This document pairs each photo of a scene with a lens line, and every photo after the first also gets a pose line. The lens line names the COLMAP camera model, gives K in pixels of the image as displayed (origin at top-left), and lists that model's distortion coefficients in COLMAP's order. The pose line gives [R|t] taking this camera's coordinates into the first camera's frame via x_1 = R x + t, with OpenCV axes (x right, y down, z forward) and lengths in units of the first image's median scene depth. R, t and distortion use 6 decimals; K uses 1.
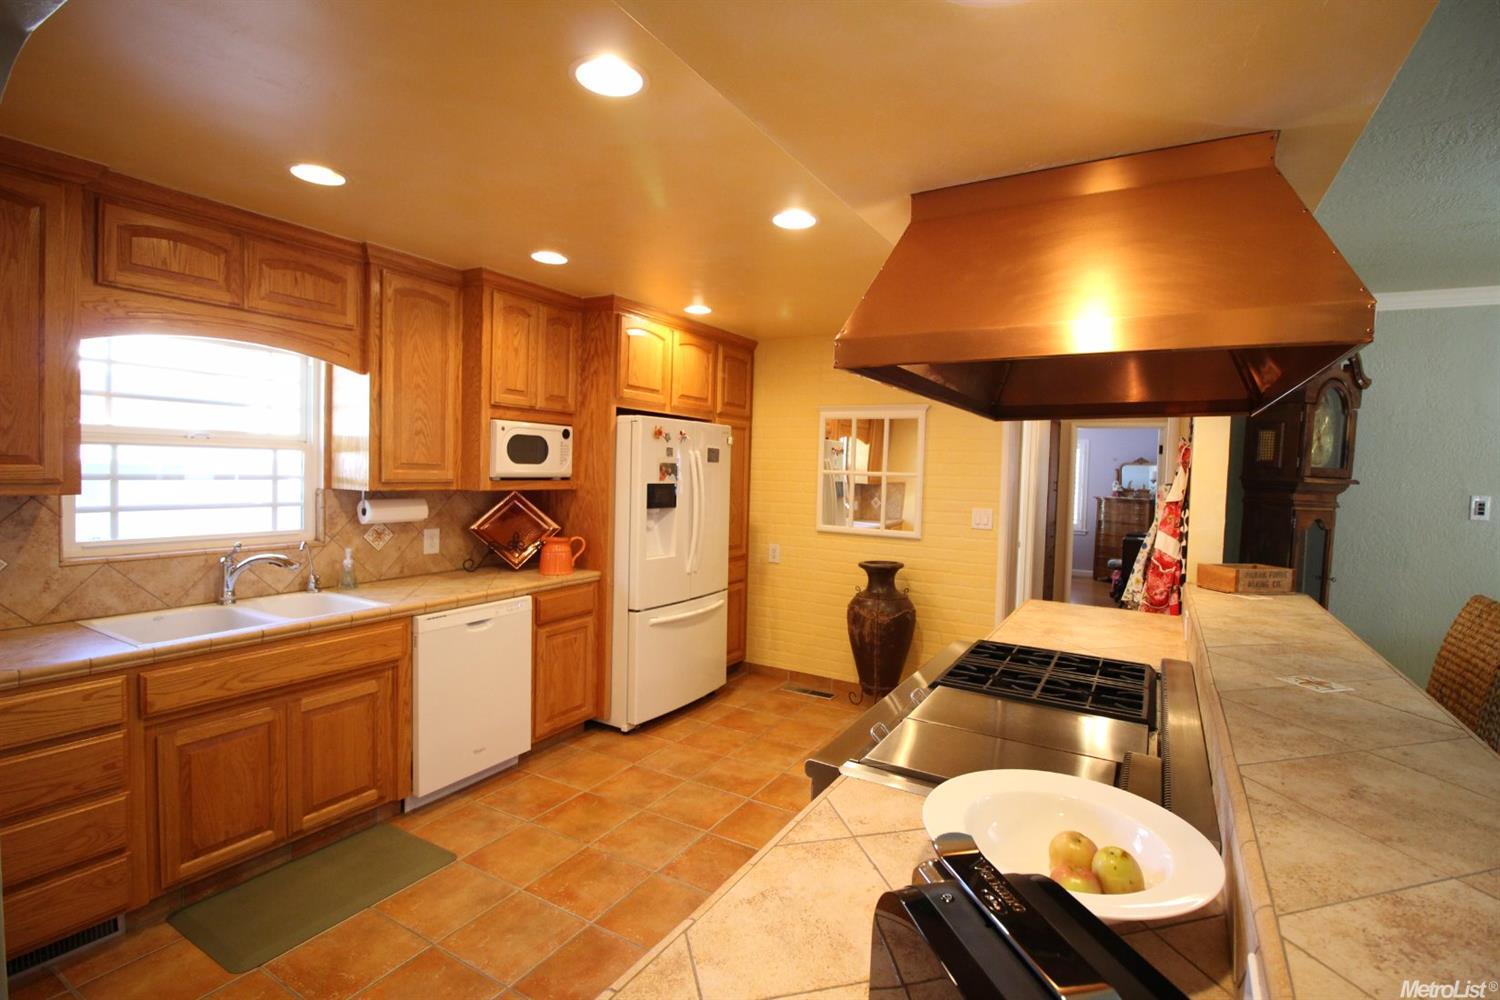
lens RADIAL K [[696.9, 0, 771.9], [0, 696.9, 490.6], [0, 0, 1]] dist [-0.002685, -0.011083]
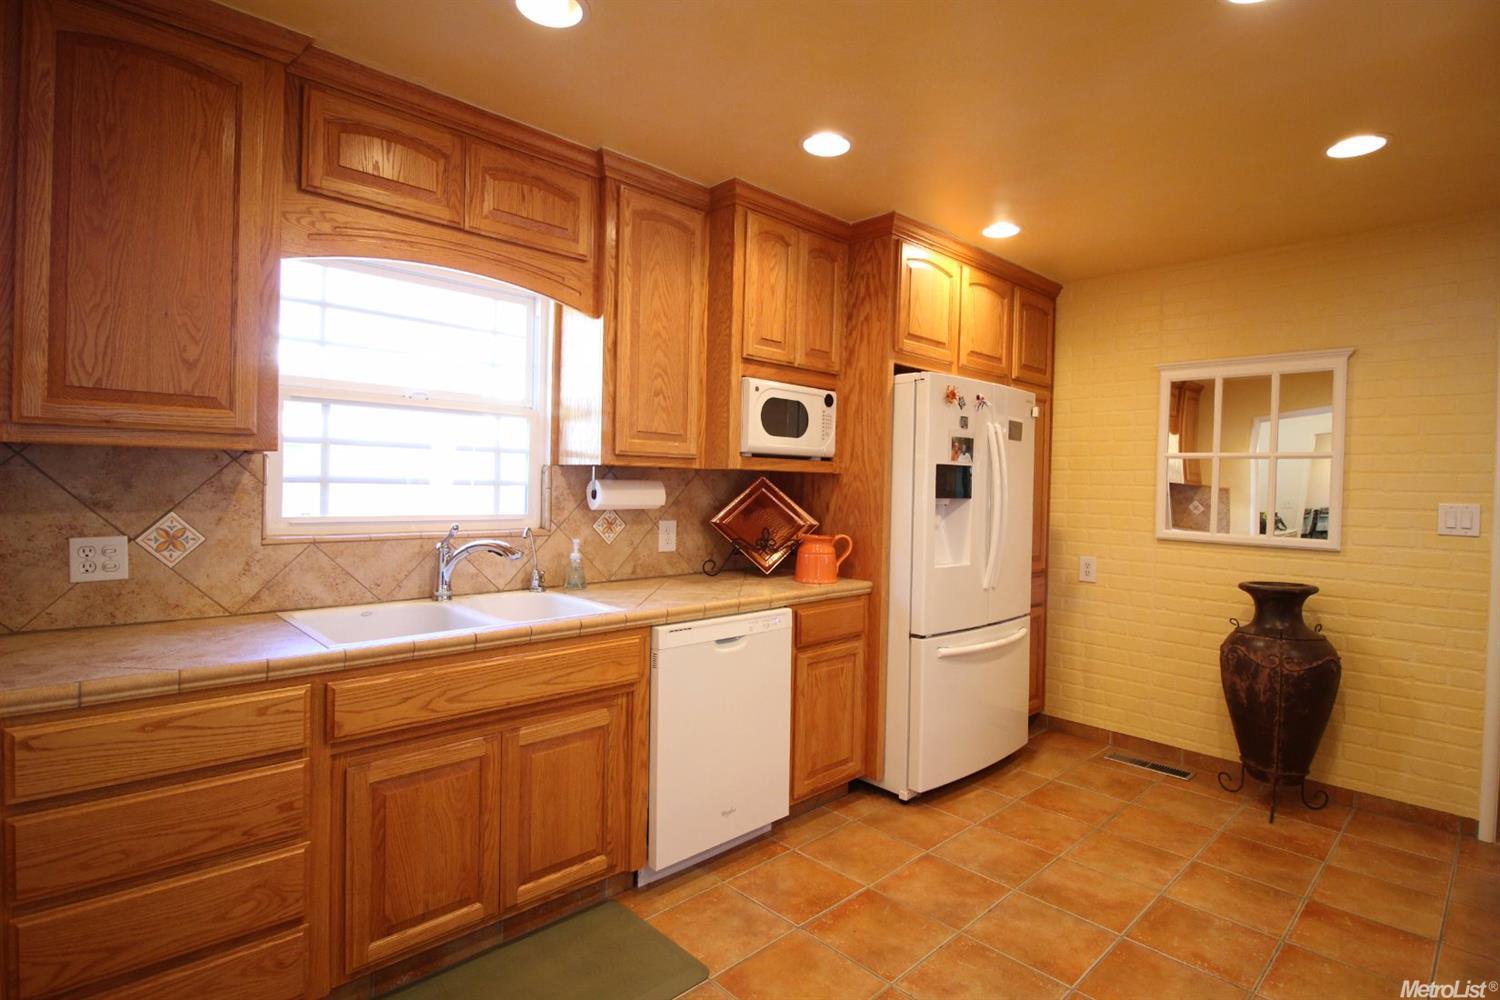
lens RADIAL K [[747.4, 0, 774.7], [0, 747.4, 493.1], [0, 0, 1]] dist [-0.004899, -0.006682]
pose [[0.960870, 0.000206, -0.276999, -0.159145], [-0.007460, 0.999656, -0.025134, 0.053431], [0.276899, 0.026217, 0.960541, 0.247646]]
